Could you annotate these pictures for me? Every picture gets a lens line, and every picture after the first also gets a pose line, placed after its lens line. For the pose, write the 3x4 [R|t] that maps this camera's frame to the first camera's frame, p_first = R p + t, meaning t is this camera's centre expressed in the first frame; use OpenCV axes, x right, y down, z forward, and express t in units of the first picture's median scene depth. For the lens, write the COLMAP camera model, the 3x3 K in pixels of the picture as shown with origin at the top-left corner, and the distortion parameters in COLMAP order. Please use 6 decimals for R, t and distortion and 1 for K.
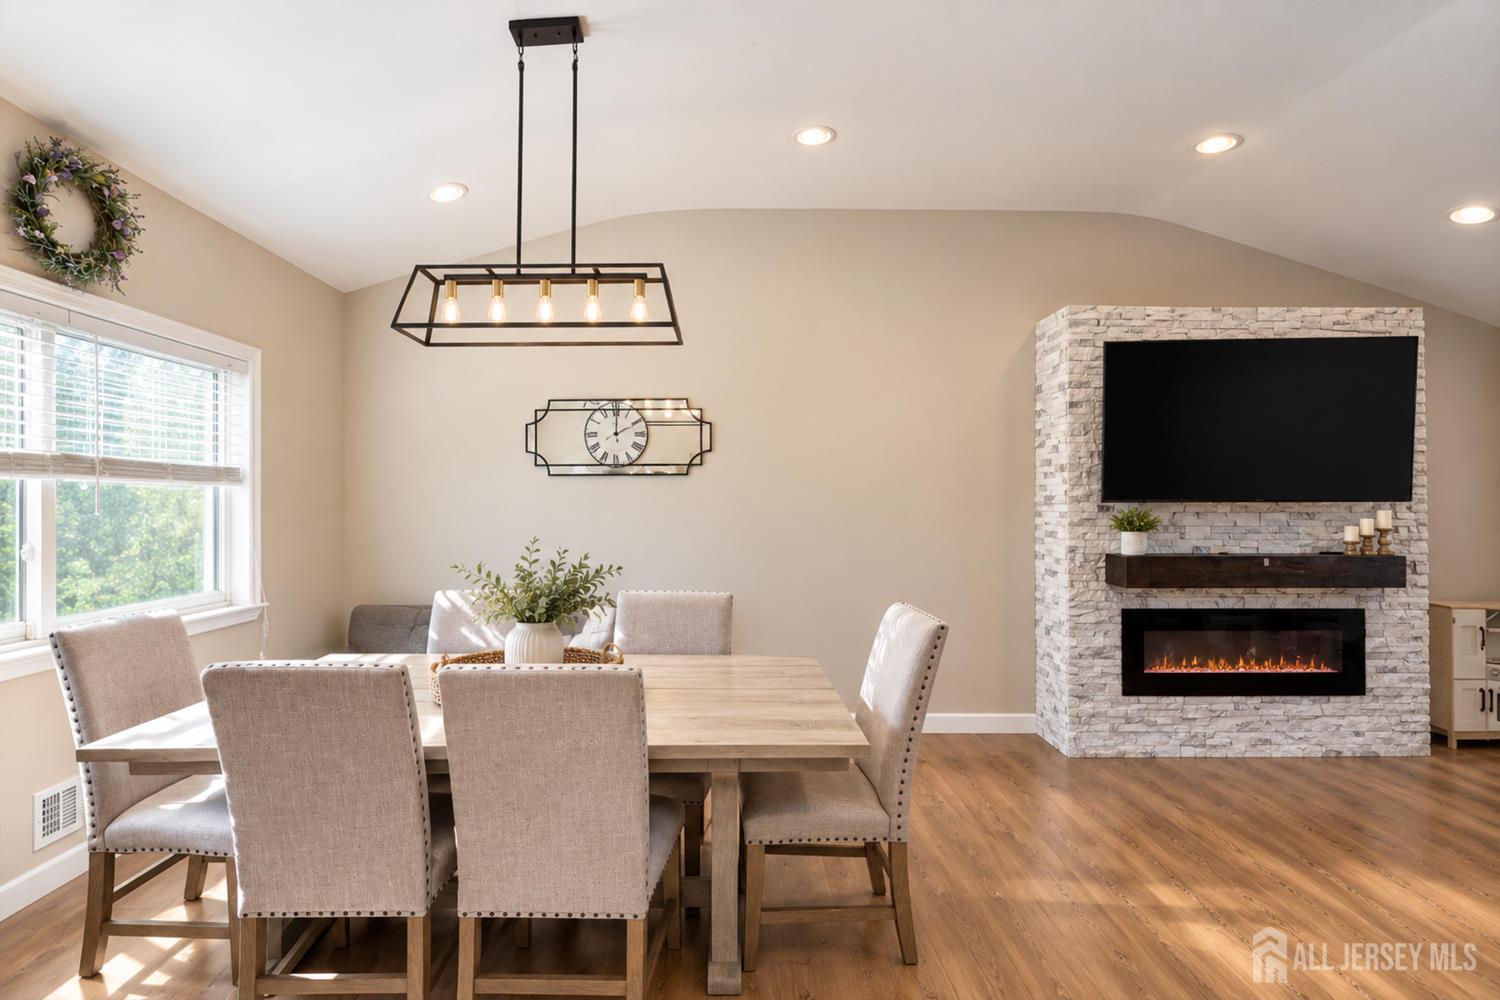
lens RADIAL K [[675.1, 0, 757.4], [0, 675.1, 497.1], [0, 0, 1]] dist [0.001848, 0.000029]
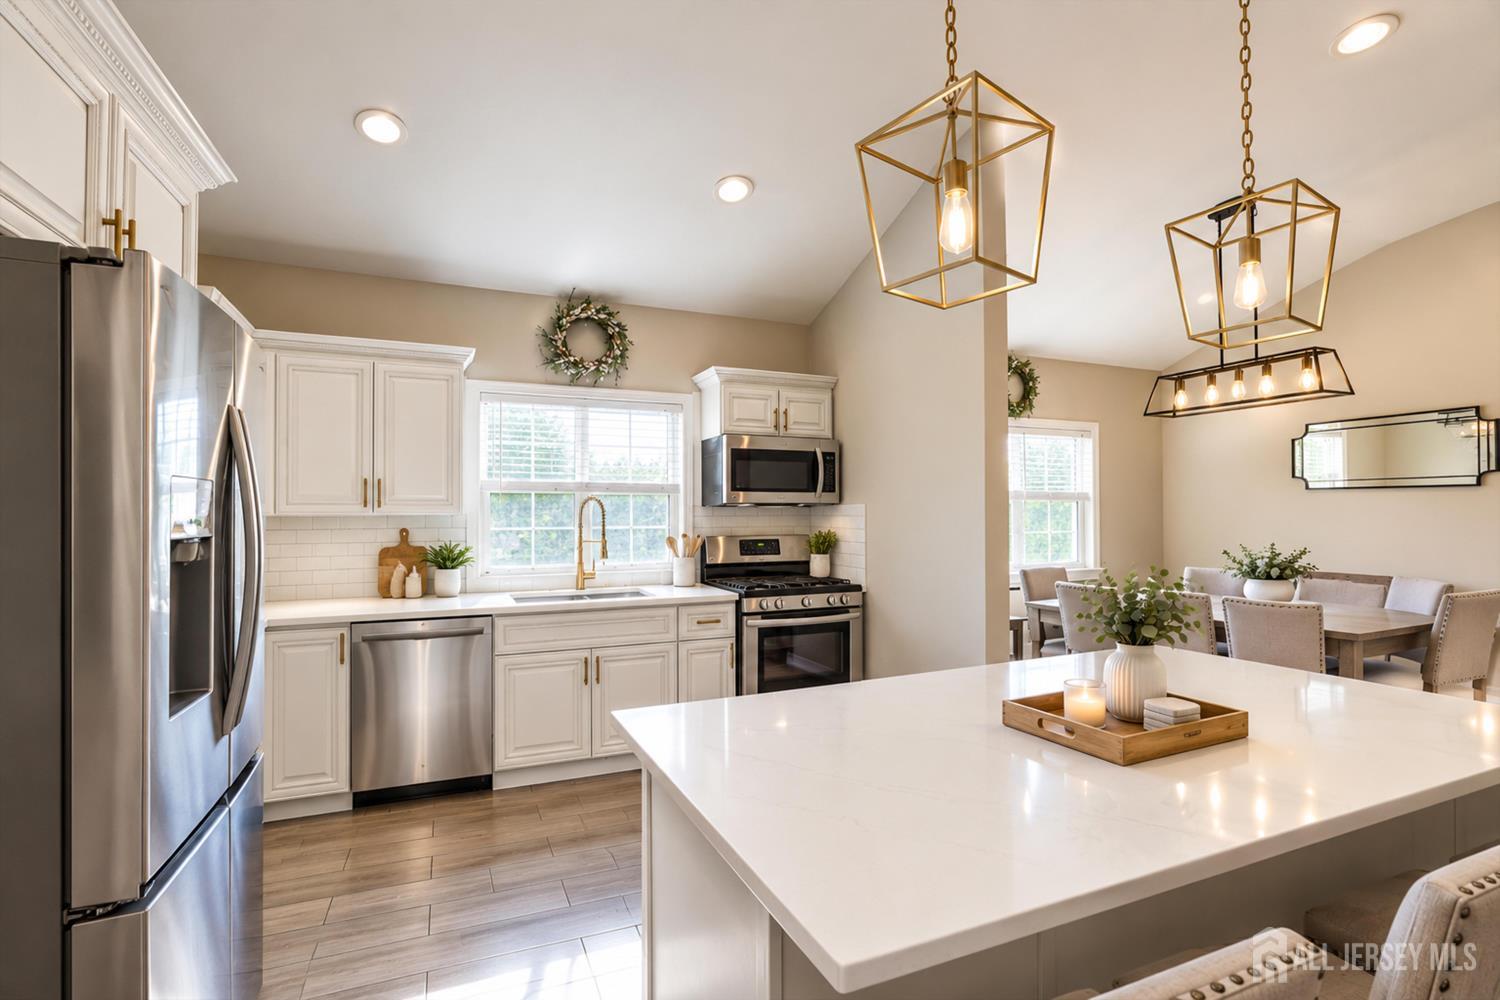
lens RADIAL K [[683.0, 0, 756.2], [0, 683.0, 508.9], [0, 0, 1]] dist [0.004703, 0.000021]
pose [[0.401738, -0.005362, -0.915739, 0.502679], [0.001706, 0.999986, -0.005107, 0.006964], [0.915753, 0.000490, 0.401742, -0.488636]]
